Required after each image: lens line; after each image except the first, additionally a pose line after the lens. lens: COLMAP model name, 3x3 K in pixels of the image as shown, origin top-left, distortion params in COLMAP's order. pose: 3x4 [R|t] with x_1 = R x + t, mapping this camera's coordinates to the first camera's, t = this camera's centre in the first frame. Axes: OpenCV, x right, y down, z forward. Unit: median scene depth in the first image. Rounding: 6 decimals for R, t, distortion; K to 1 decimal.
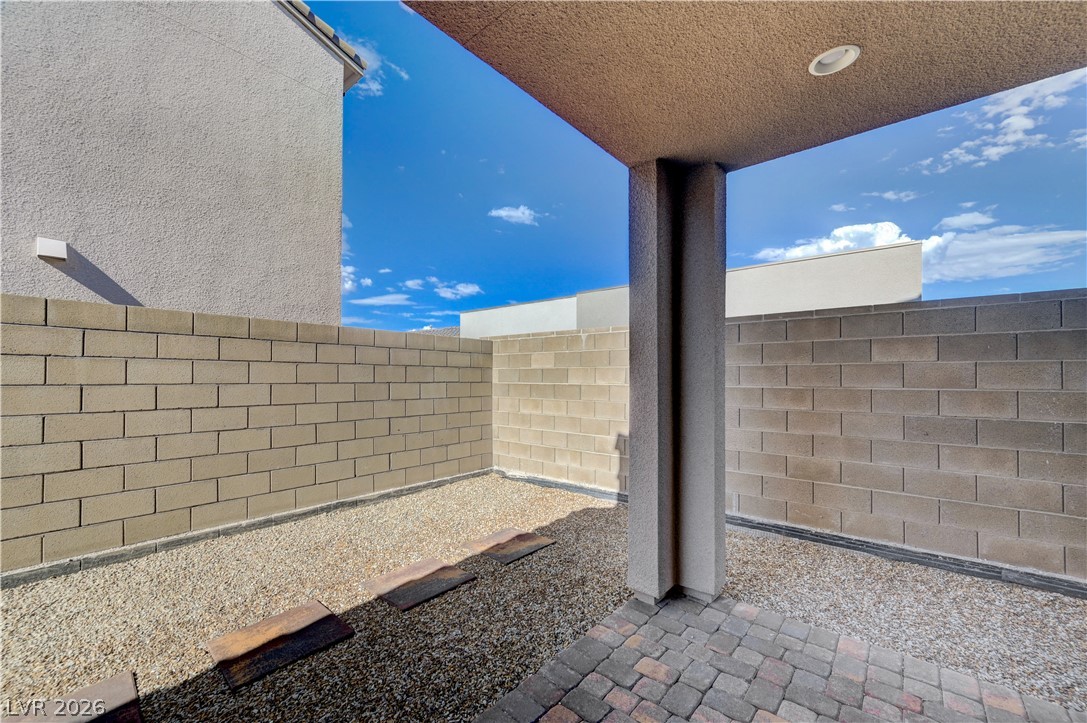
lens RADIAL K [[433.7, 0, 549.5], [0, 433.7, 373.6], [0, 0, 1]] dist [0.000195, 0.000058]
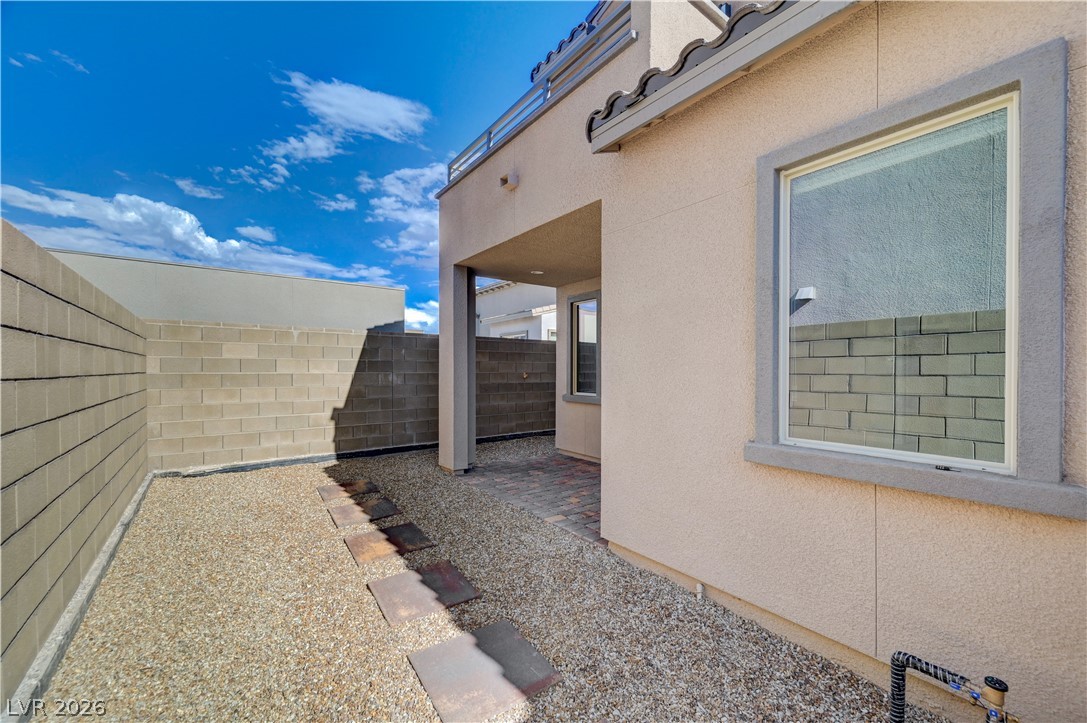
lens RADIAL K [[429.6, 0, 538.1], [0, 429.6, 371.2], [0, 0, 1]] dist [-0.000520, -0.000019]
pose [[0.238948, -0.005959, 0.971014, -0.947207], [-0.009995, 0.999913, 0.008596, 0.002746], [-0.970981, -0.011759, 0.238868, 0.075787]]
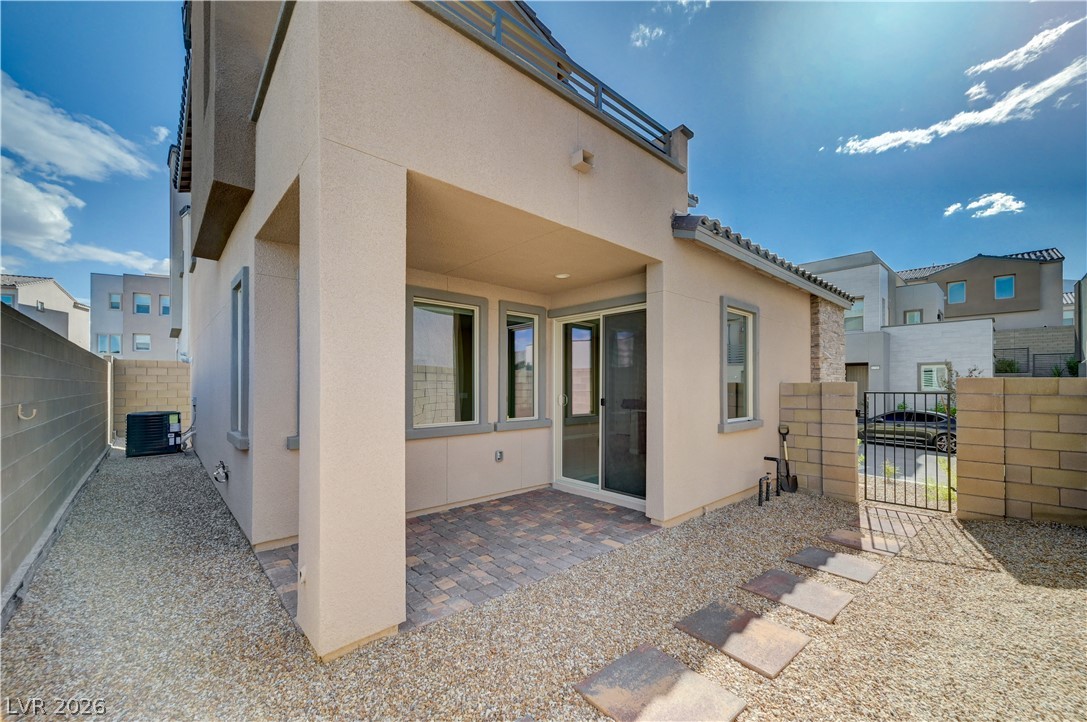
lens RADIAL K [[433.7, 0, 549.5], [0, 433.7, 373.1], [0, 0, 1]] dist [0.000195, 0.000058]
pose [[-0.991594, -0.000047, 0.129390, -0.136528], [-0.003987, 0.999536, -0.030189, -0.006541], [-0.129328, -0.030451, -0.991134, 1.070124]]
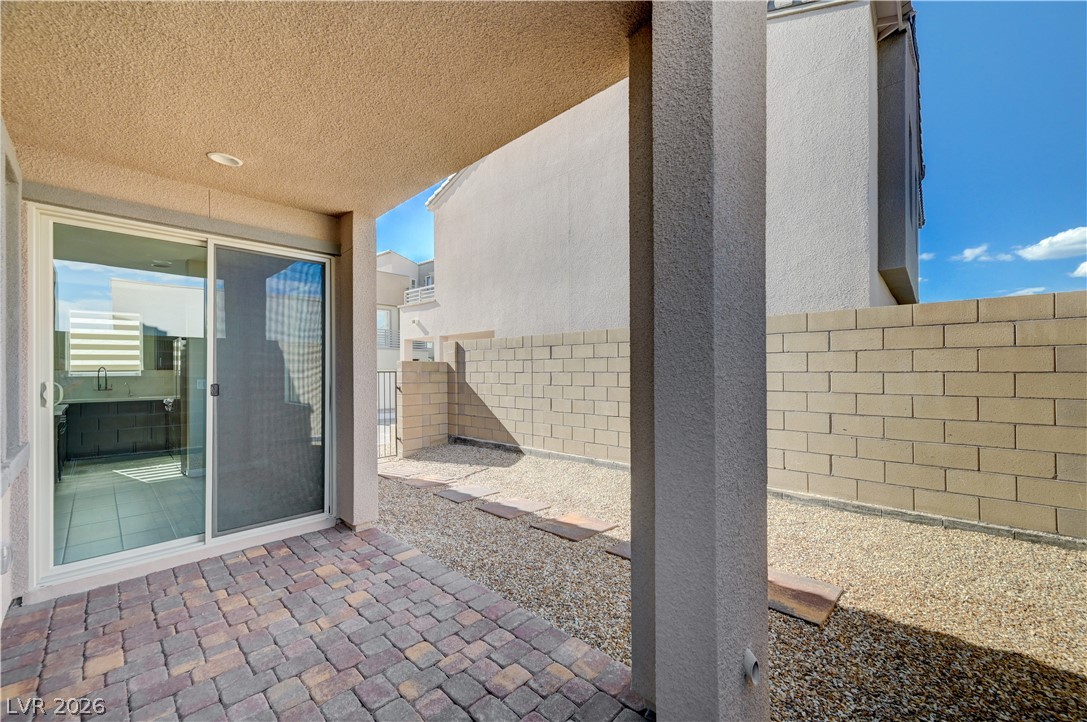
lens RADIAL K [[430.1, 0, 549.7], [0, 430.1, 367.5], [0, 0, 1]] dist [0.000321, 0.000040]
pose [[-0.050854, -0.005278, -0.998692, 0.500227], [0.013586, 0.999890, -0.005976, 0.009353], [0.998614, -0.013872, -0.050777, 0.490547]]
